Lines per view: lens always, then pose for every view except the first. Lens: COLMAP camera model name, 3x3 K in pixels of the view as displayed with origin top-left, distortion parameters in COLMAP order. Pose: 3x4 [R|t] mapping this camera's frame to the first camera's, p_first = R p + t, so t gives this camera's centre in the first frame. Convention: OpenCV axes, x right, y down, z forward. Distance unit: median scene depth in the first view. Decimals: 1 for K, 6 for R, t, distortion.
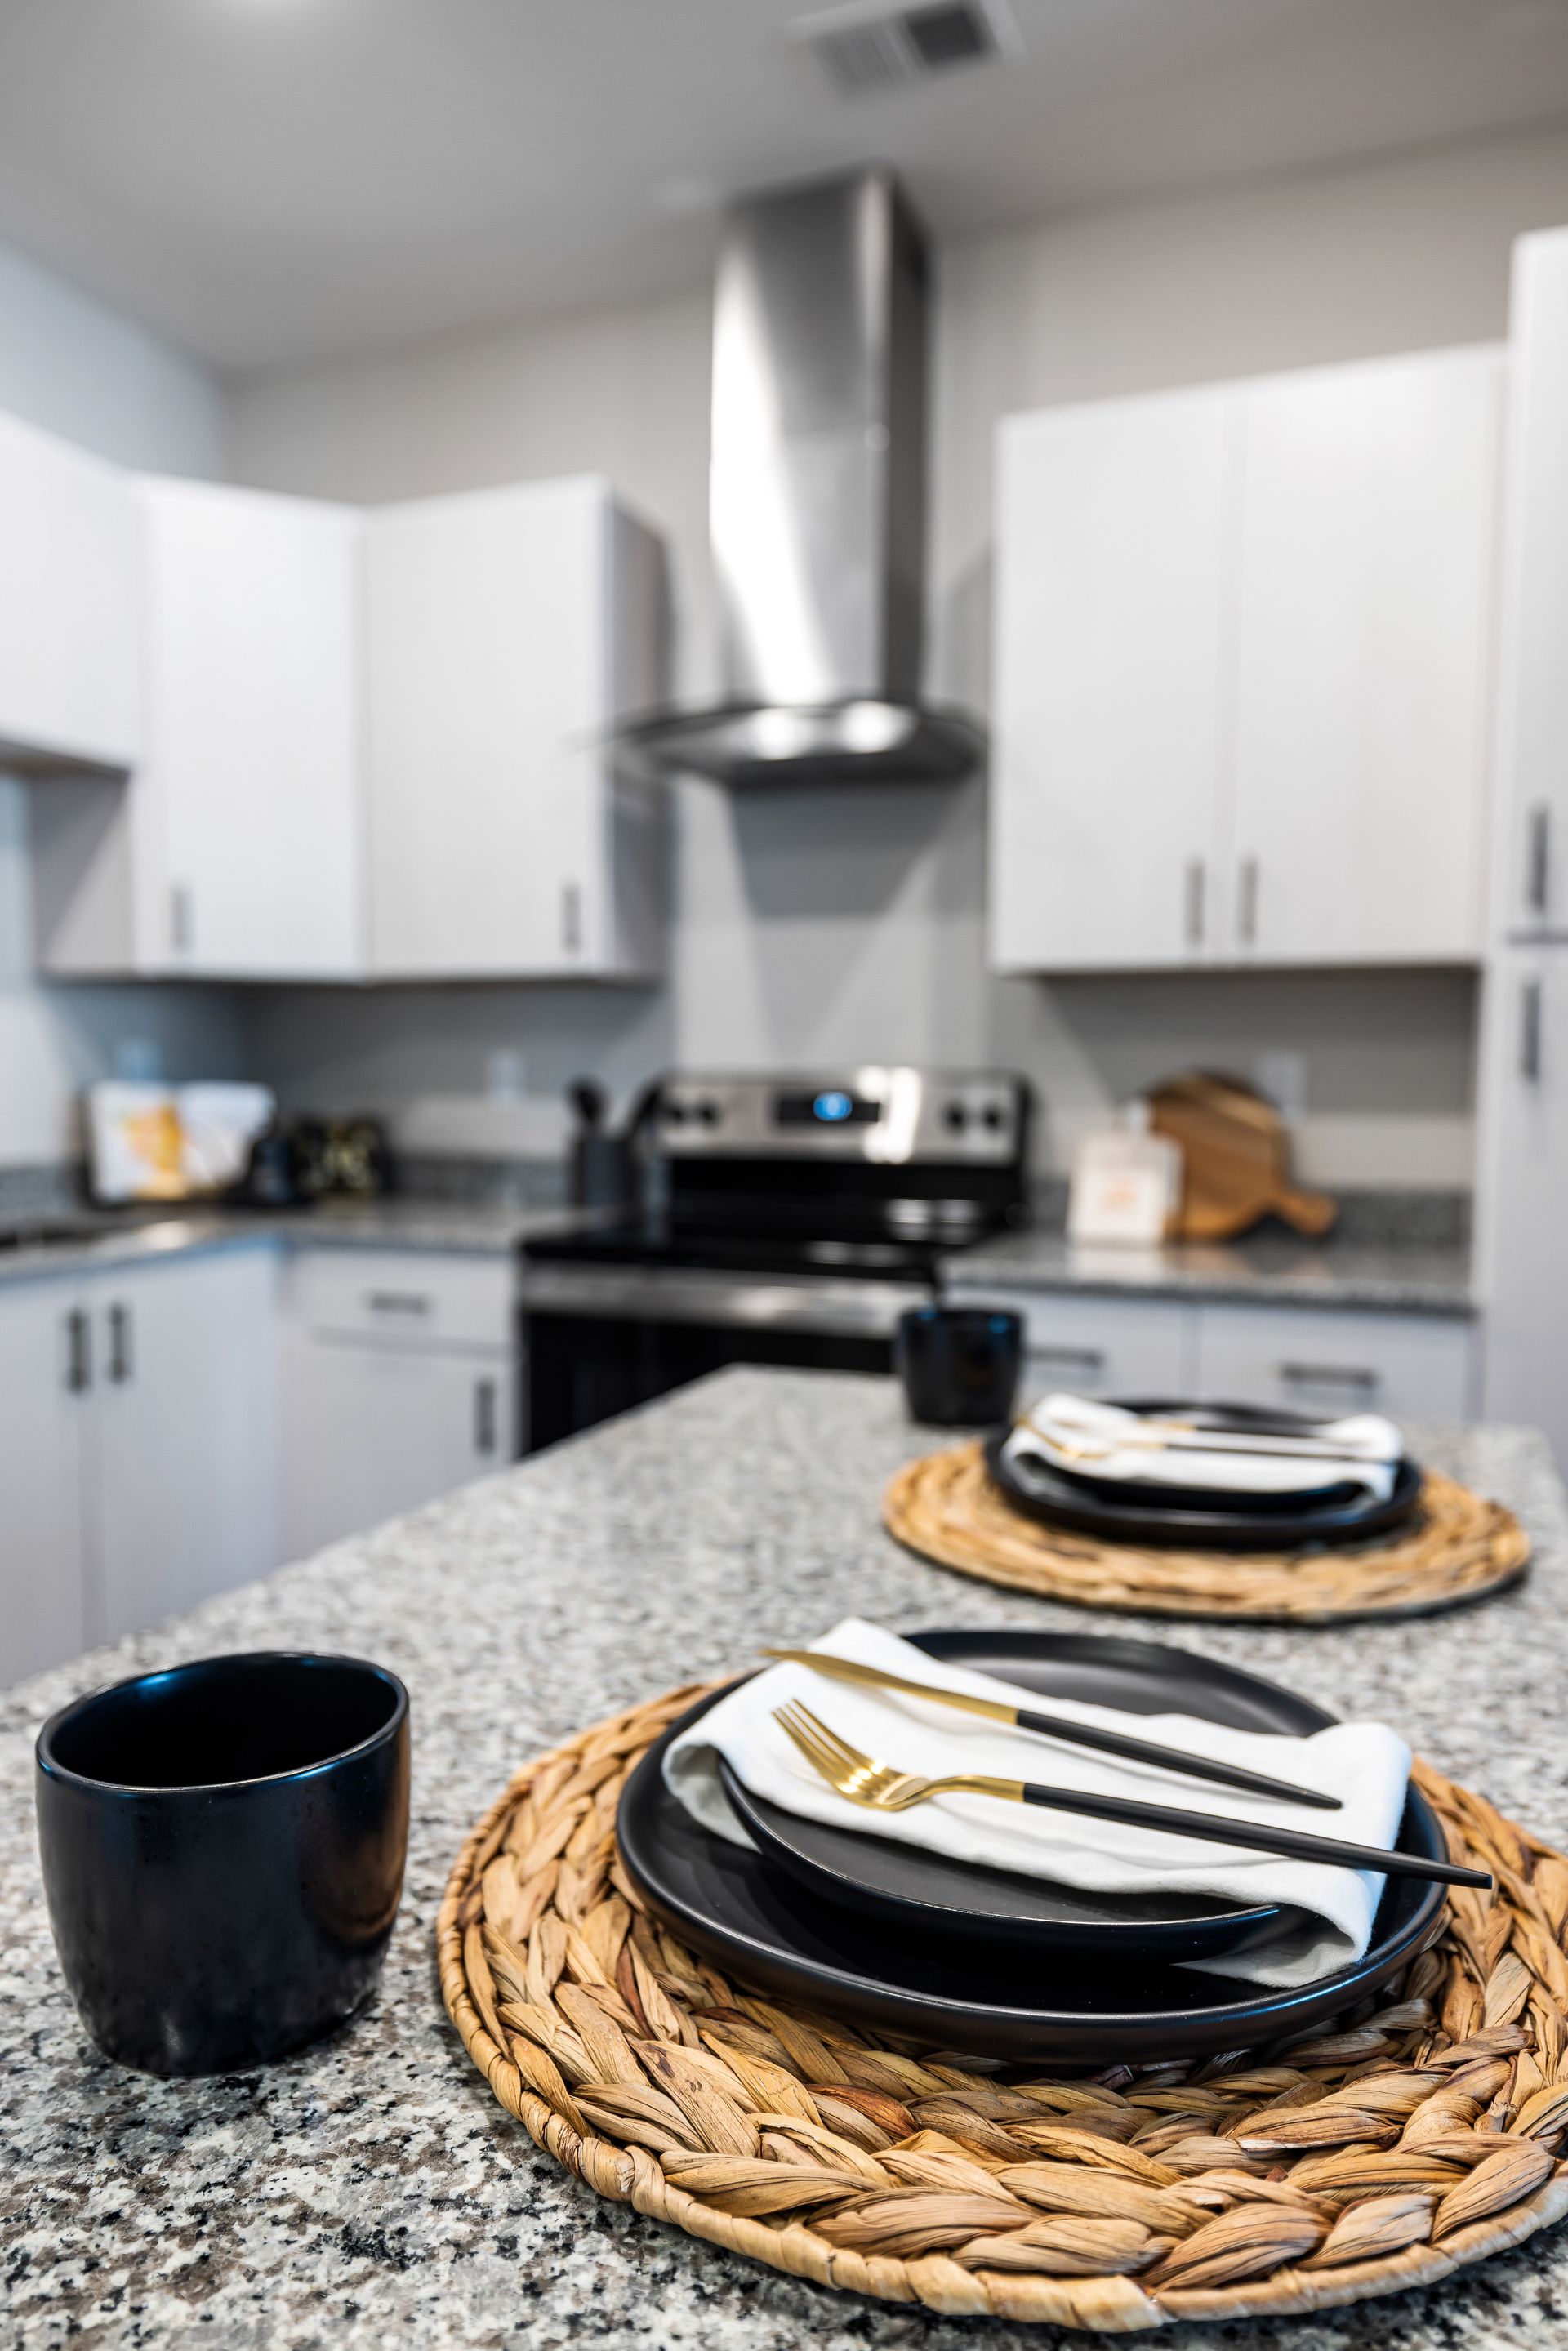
lens RADIAL K [[1539.6, 0, 771.3], [0, 1539.6, 1197.7], [0, 0, 1]] dist [0.008287, 0.001275]
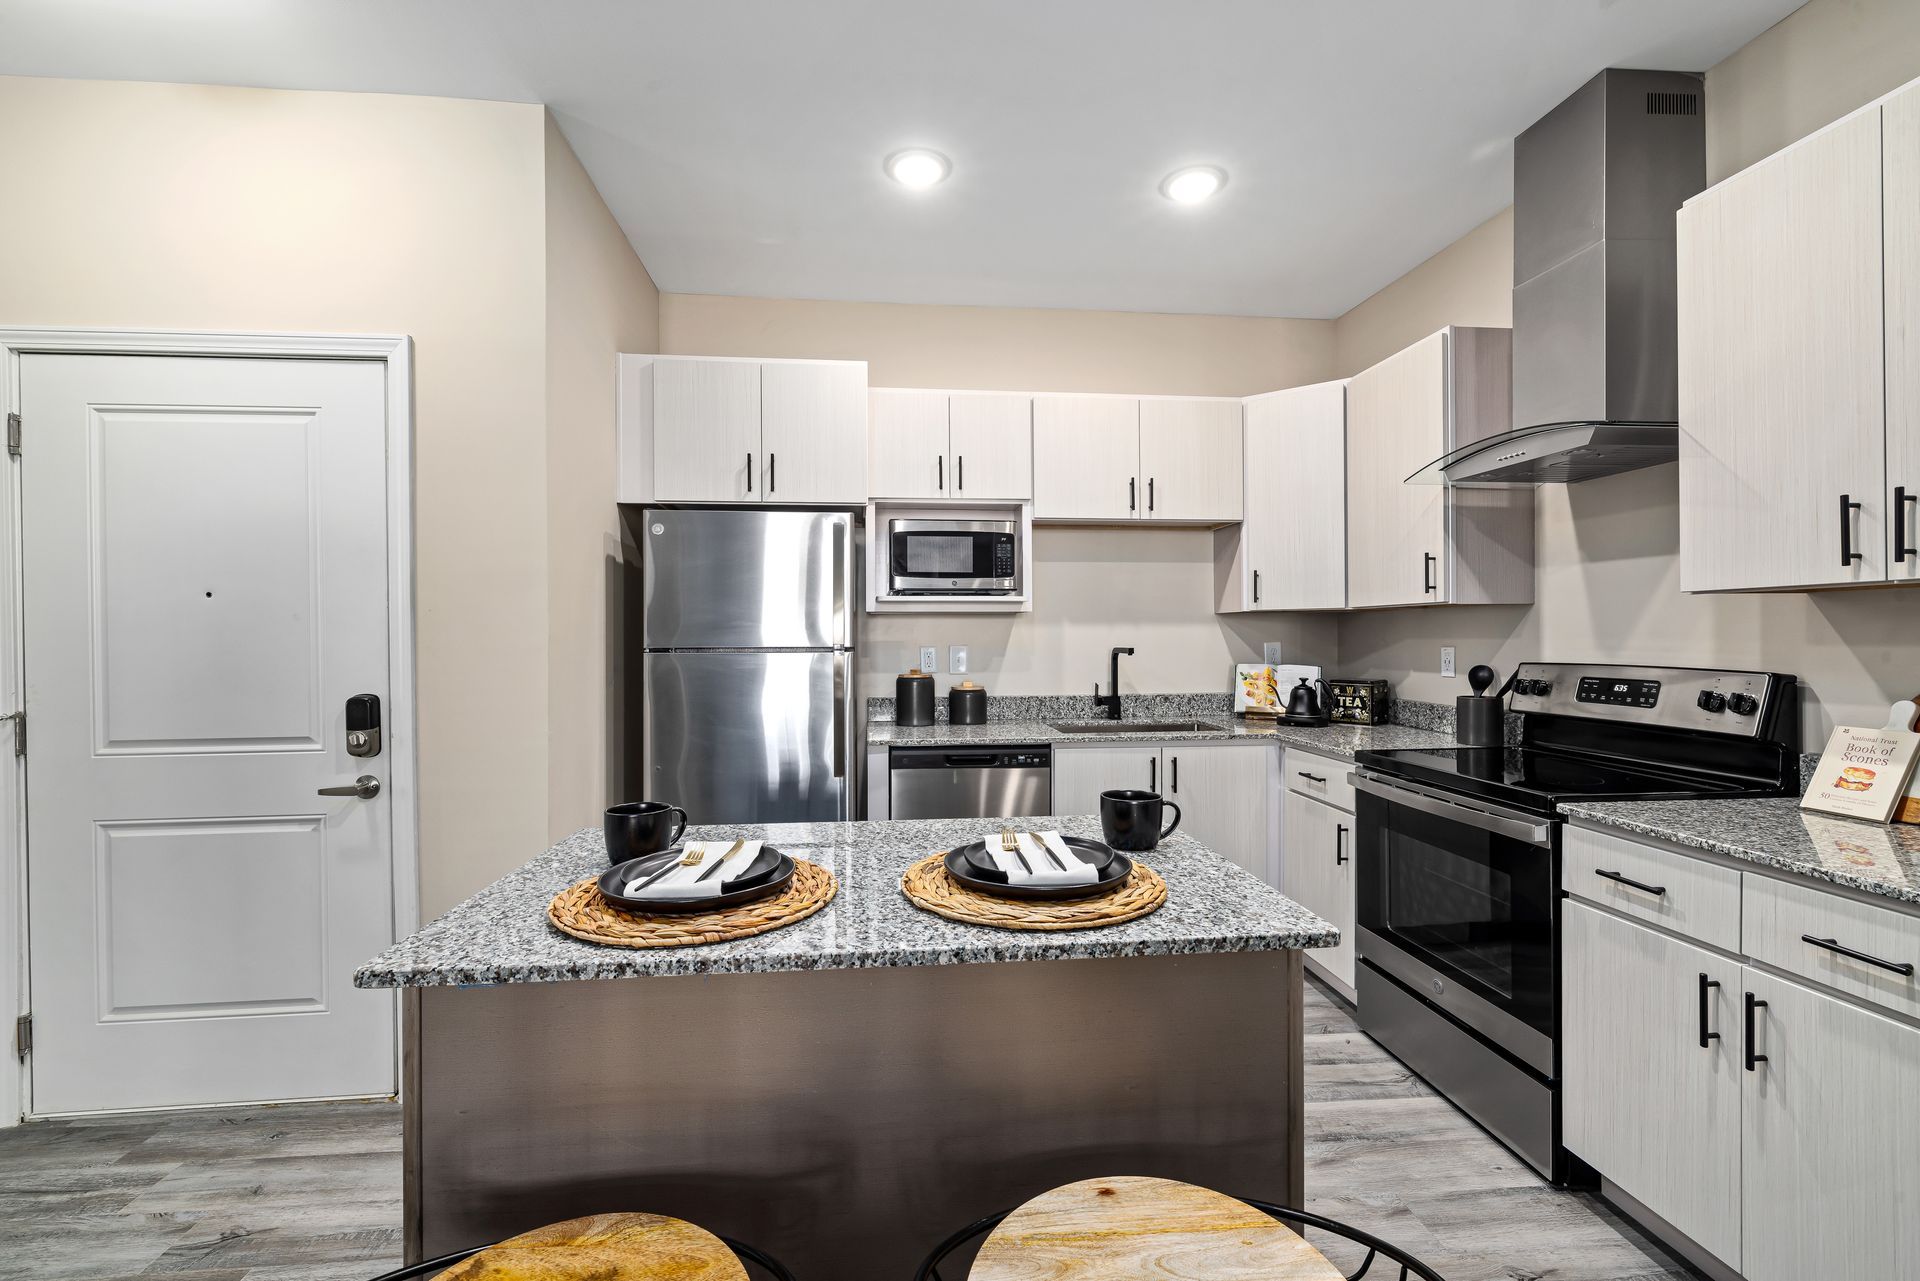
lens RADIAL K [[800.6, 0, 952.0], [0, 800.6, 632.2], [0, 0, 1]] dist [0.000713, 0.000396]
pose [[0.464943, -0.009850, -0.885286, 0.415563], [-0.066092, 0.996762, -0.045801, -0.035991], [0.882870, 0.079805, 0.462786, 0.095444]]
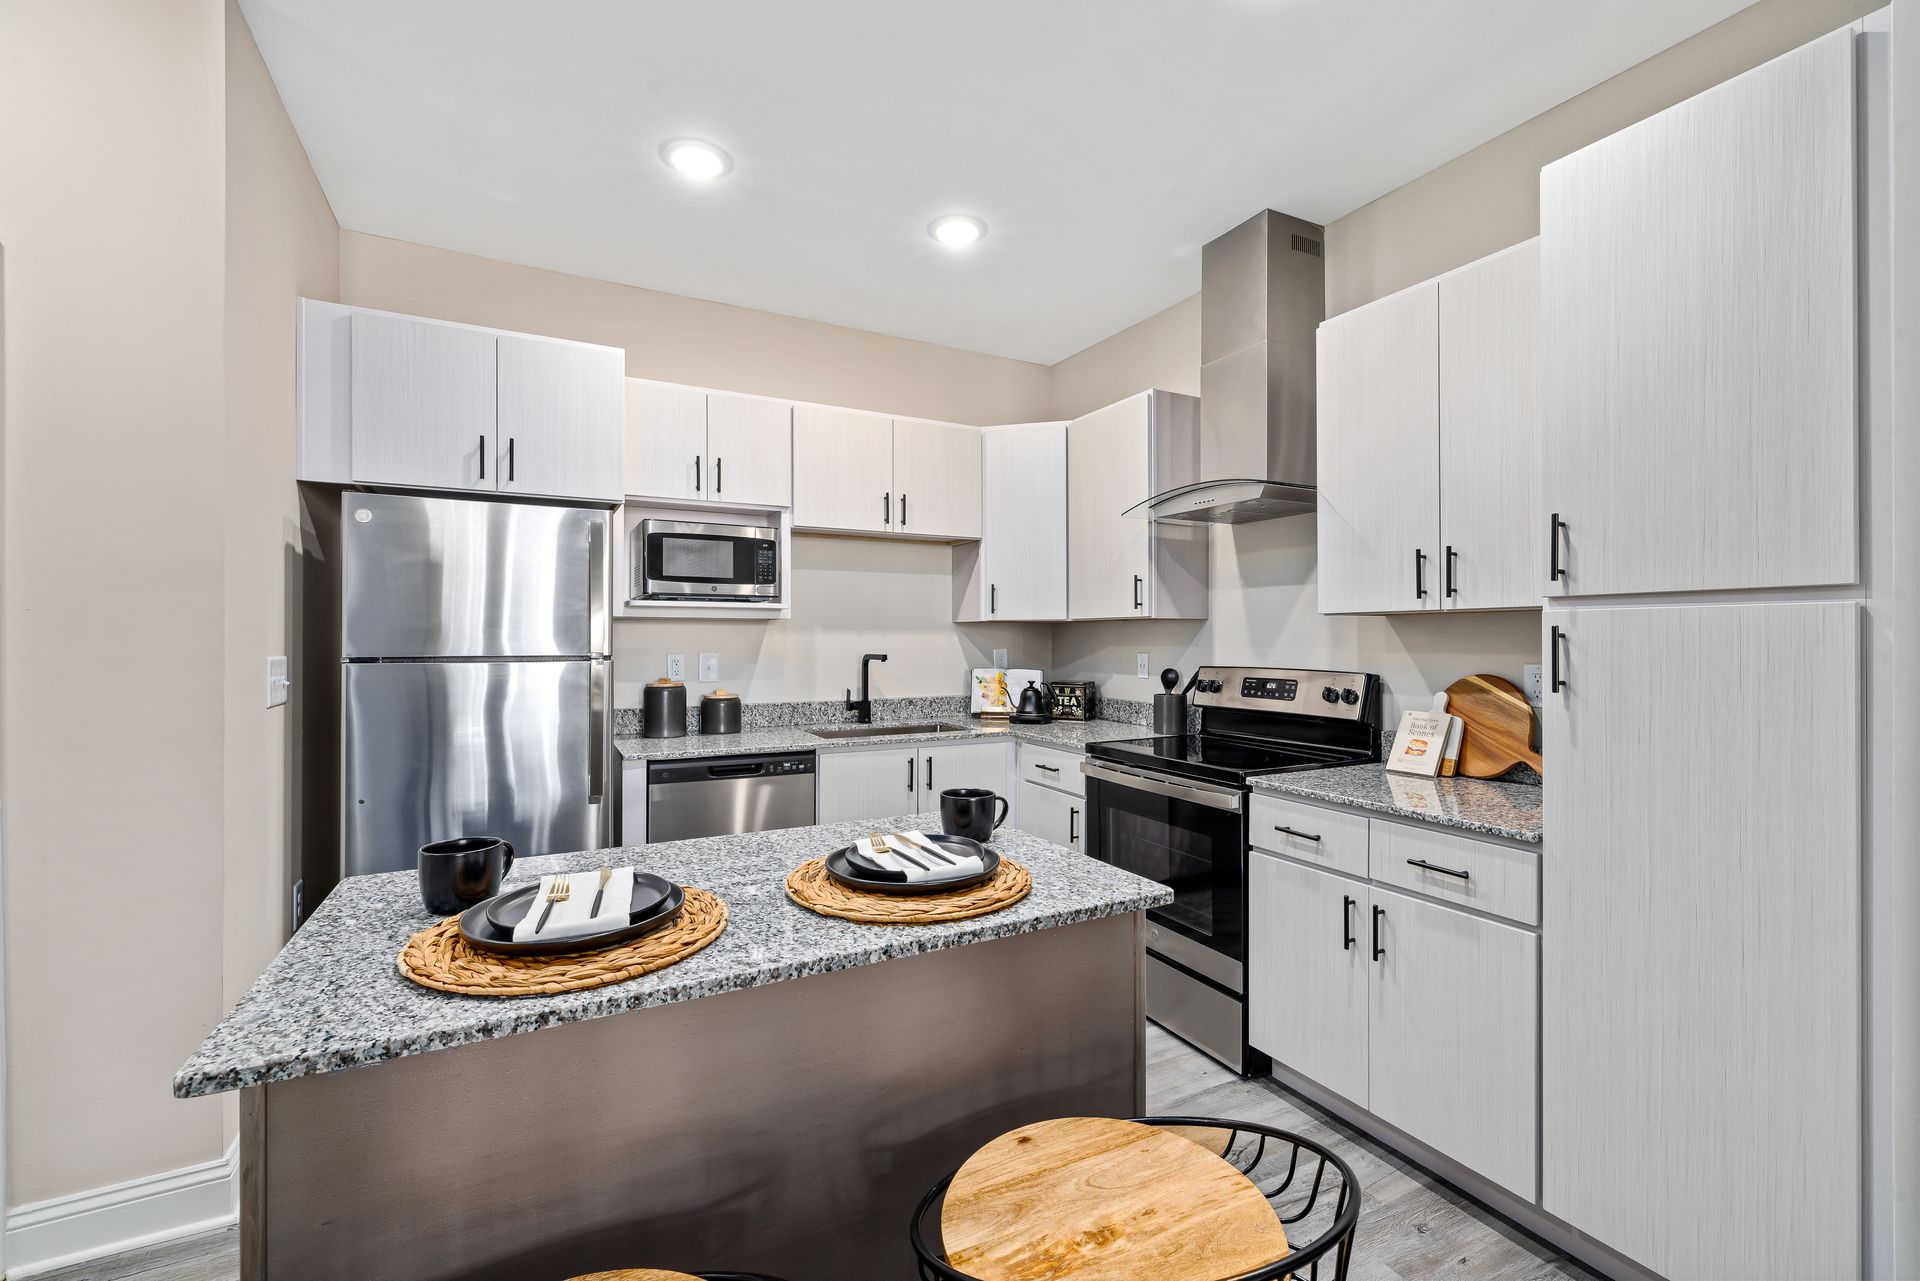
lens RADIAL K [[800.6, 0, 950.9], [0, 800.6, 632.3], [0, 0, 1]] dist [0.000713, 0.000396]
pose [[0.761624, -0.008780, -0.647959, 0.376133], [-0.049839, 0.996153, -0.072079, -0.034782], [0.646100, 0.087190, 0.758257, 0.005250]]
